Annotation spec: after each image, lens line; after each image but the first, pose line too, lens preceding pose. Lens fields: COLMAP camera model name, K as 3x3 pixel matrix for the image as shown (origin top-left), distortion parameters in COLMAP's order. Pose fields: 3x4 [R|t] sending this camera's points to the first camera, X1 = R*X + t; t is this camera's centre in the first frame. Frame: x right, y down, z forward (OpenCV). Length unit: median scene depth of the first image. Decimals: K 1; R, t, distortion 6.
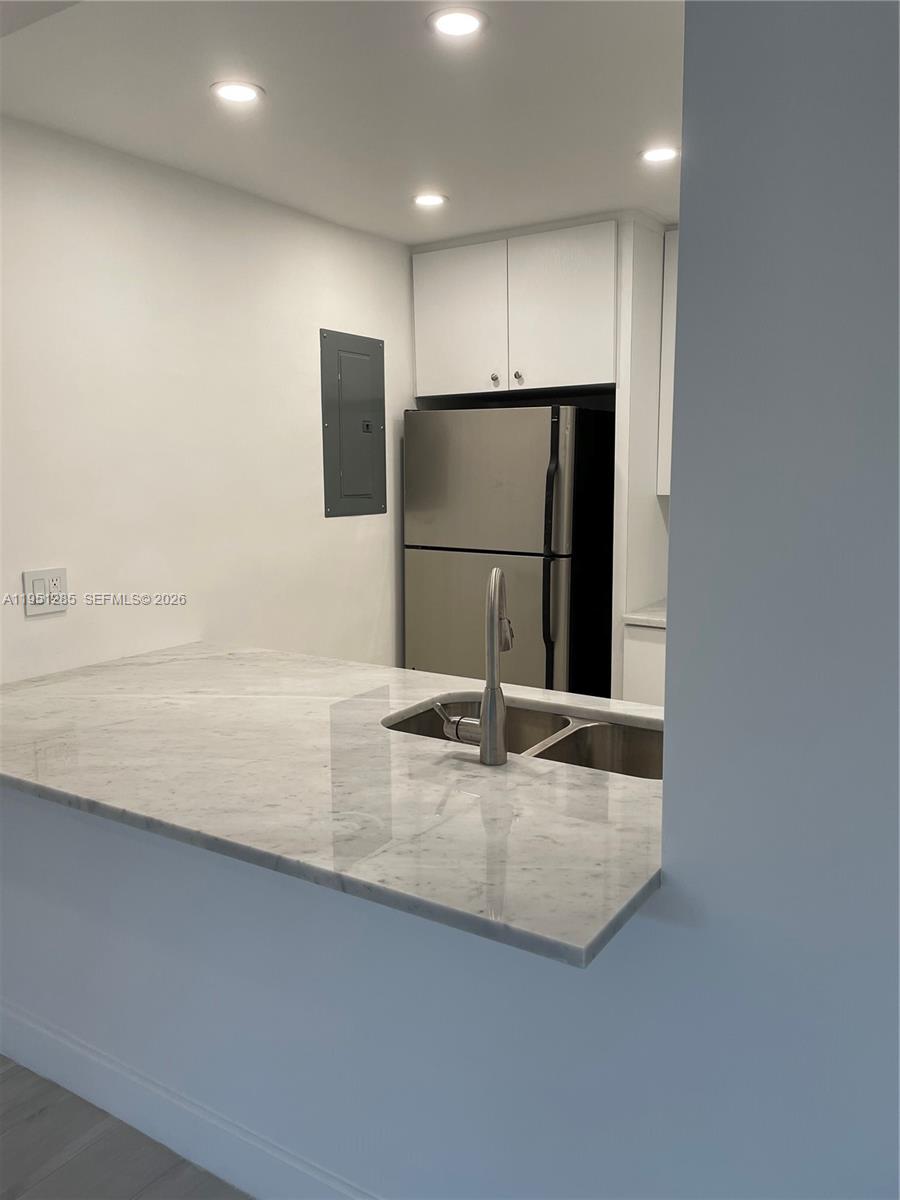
lens RADIAL K [[904.3, 0, 455.7], [0, 904.3, 599.6], [0, 0, 1]] dist [0.085833, -0.109486]
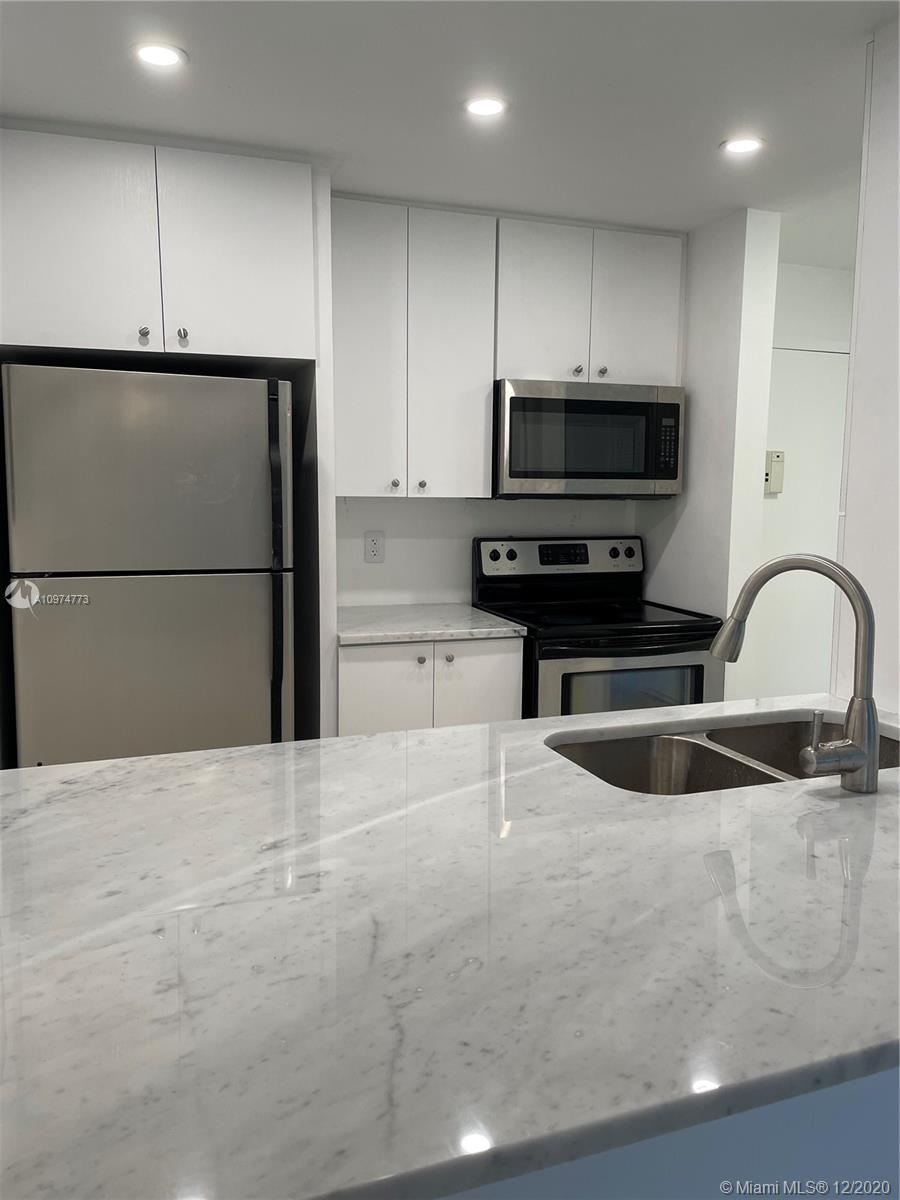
lens RADIAL K [[904.3, 0, 453.7], [0, 904.3, 592.1], [0, 0, 1]] dist [0.085833, -0.109486]
pose [[0.599460, -0.083646, 0.796022, -0.437362], [0.112133, 0.993493, 0.019952, -0.028865], [-0.792511, 0.077300, 0.604939, 0.414889]]
